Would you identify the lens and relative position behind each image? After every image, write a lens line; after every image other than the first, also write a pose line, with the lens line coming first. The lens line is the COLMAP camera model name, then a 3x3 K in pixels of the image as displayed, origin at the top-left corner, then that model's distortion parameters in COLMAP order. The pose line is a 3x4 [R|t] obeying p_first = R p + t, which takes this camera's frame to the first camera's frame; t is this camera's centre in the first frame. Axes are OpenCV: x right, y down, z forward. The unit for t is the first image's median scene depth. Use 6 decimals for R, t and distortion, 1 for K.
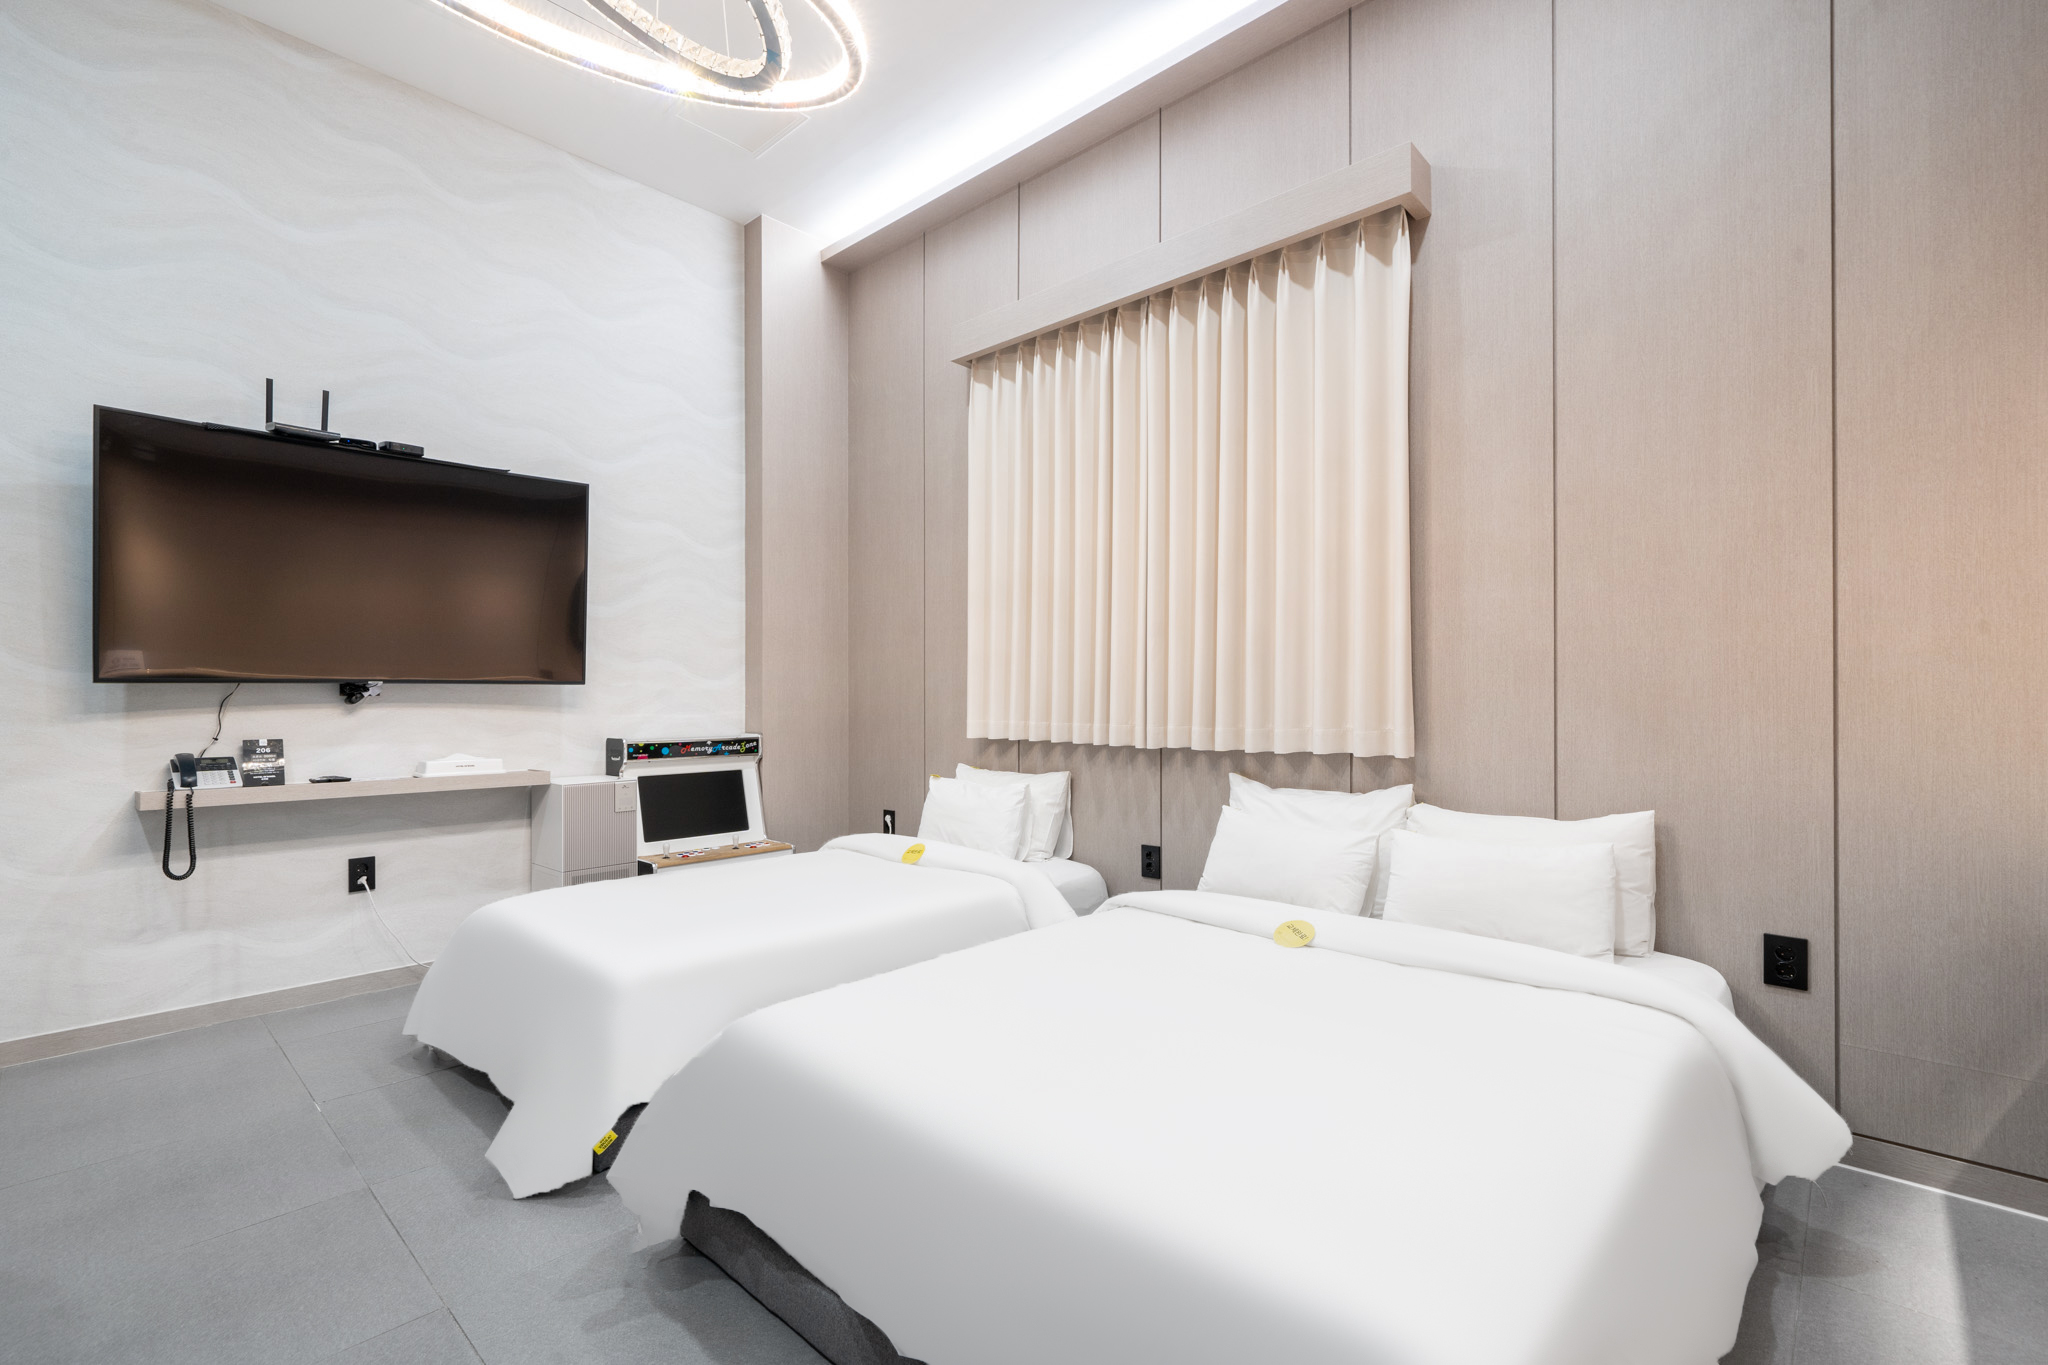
lens RADIAL K [[892.5, 0, 1026.9], [0, 892.5, 688.8], [0, 0, 1]] dist [0.001555, 0.000065]
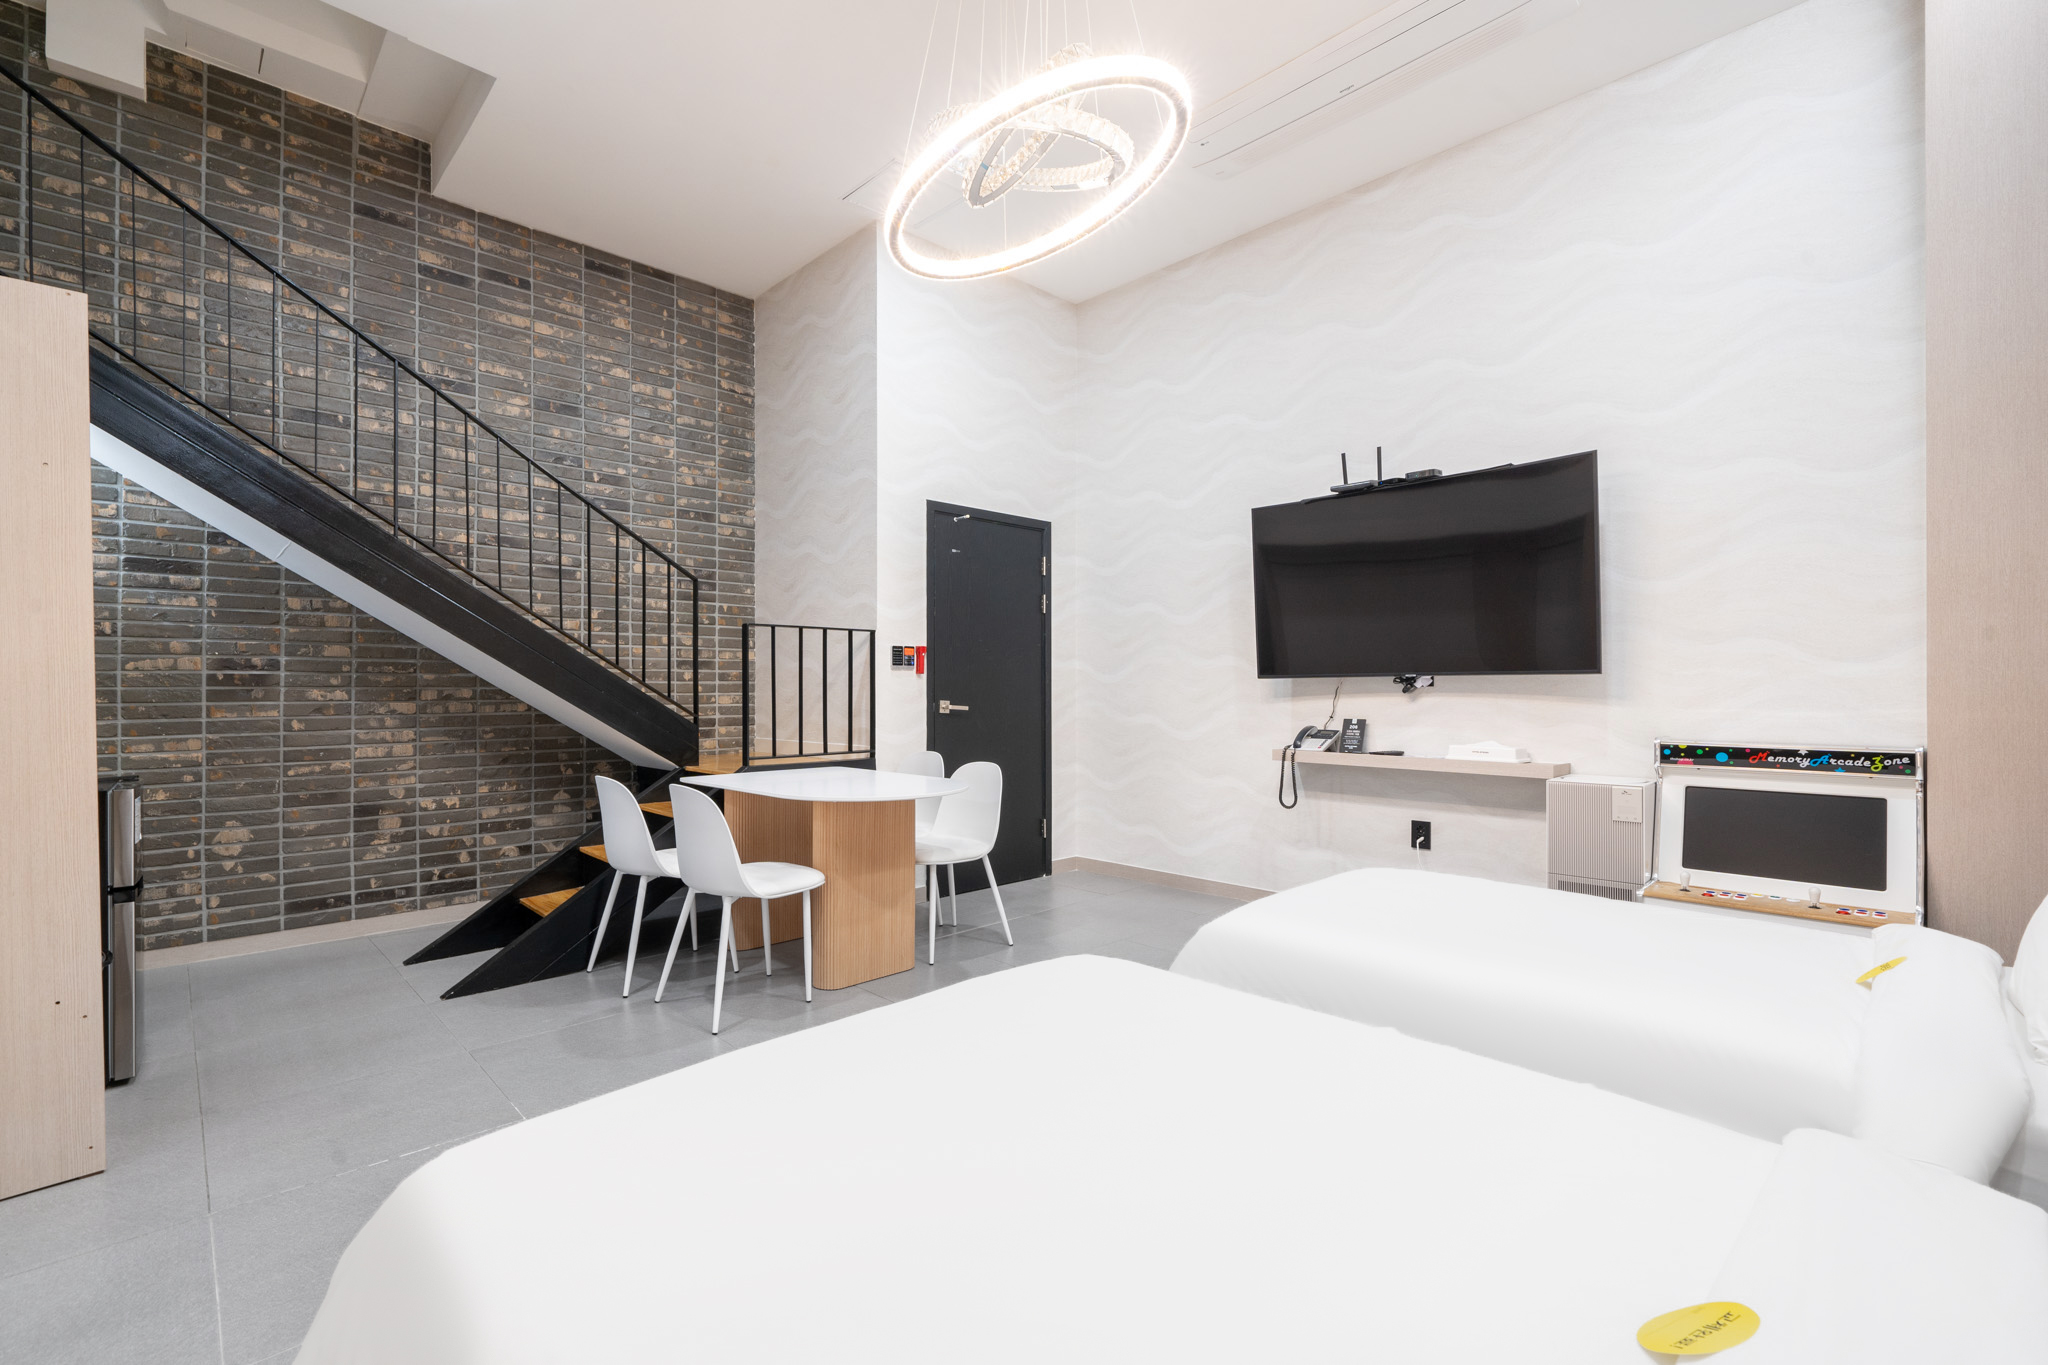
lens RADIAL K [[892.5, 0, 1026.6], [0, 892.5, 685.7], [0, 0, 1]] dist [0.001555, 0.000065]
pose [[-0.049860, -0.000728, -0.998756, 0.416646], [0.009737, 0.999952, -0.001215, 0.002393], [0.998709, -0.009786, -0.049851, 0.450407]]
